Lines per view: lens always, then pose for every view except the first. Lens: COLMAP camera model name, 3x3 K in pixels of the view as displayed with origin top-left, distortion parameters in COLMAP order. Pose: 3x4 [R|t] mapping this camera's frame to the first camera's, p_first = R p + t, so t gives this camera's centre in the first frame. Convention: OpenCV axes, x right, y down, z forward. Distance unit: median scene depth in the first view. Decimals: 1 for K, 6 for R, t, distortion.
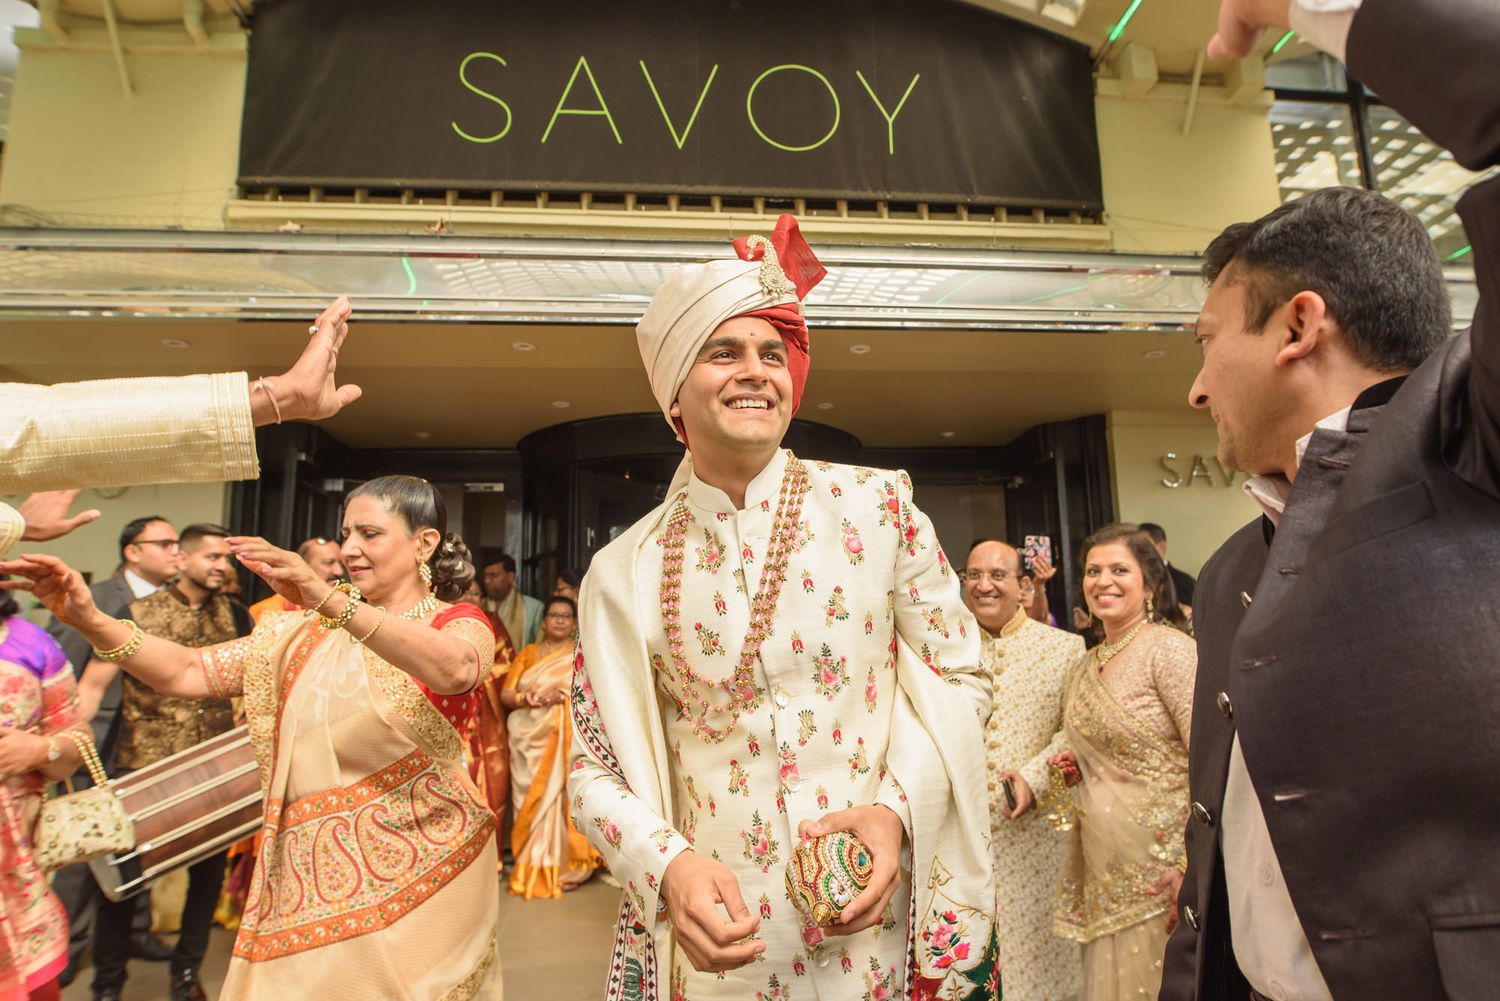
lens RADIAL K [[720.1, 0, 750.0], [0, 720.1, 500.5], [0, 0, 1]] dist [-0.013864, -0.000382]
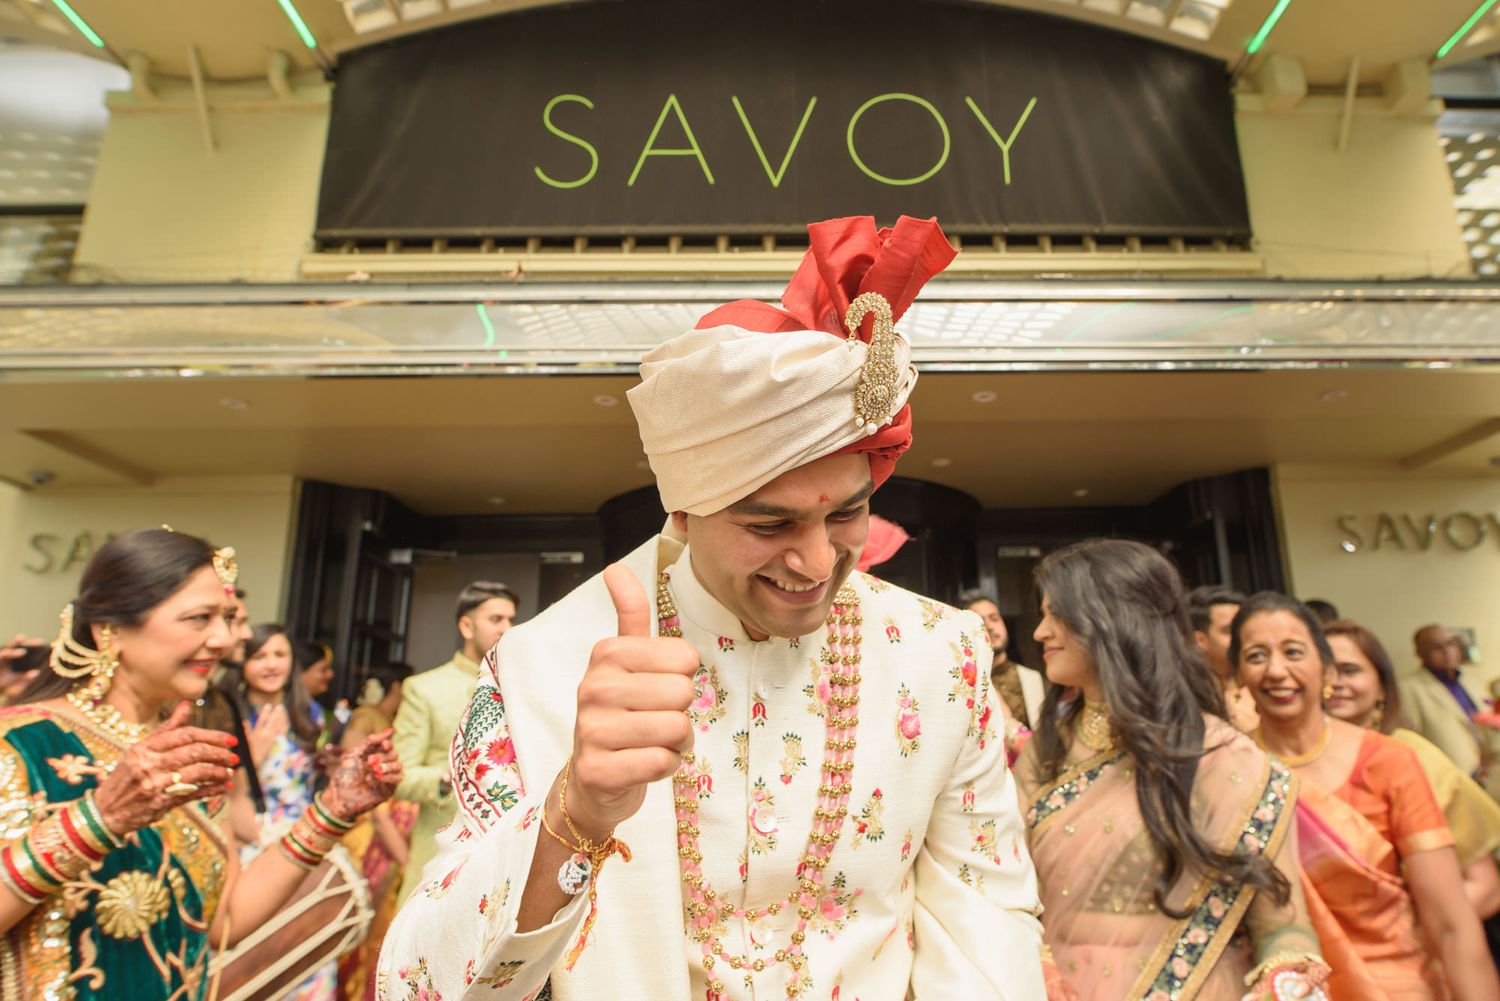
lens RADIAL K [[720.1, 0, 750.0], [0, 720.1, 500.5], [0, 0, 1]] dist [-0.013864, -0.000382]
pose [[0.993906, -0.008896, -0.109868, -0.033833], [0.000008, 0.996743, -0.080641, -0.015875], [0.110227, 0.080149, 0.990670, 0.121330]]
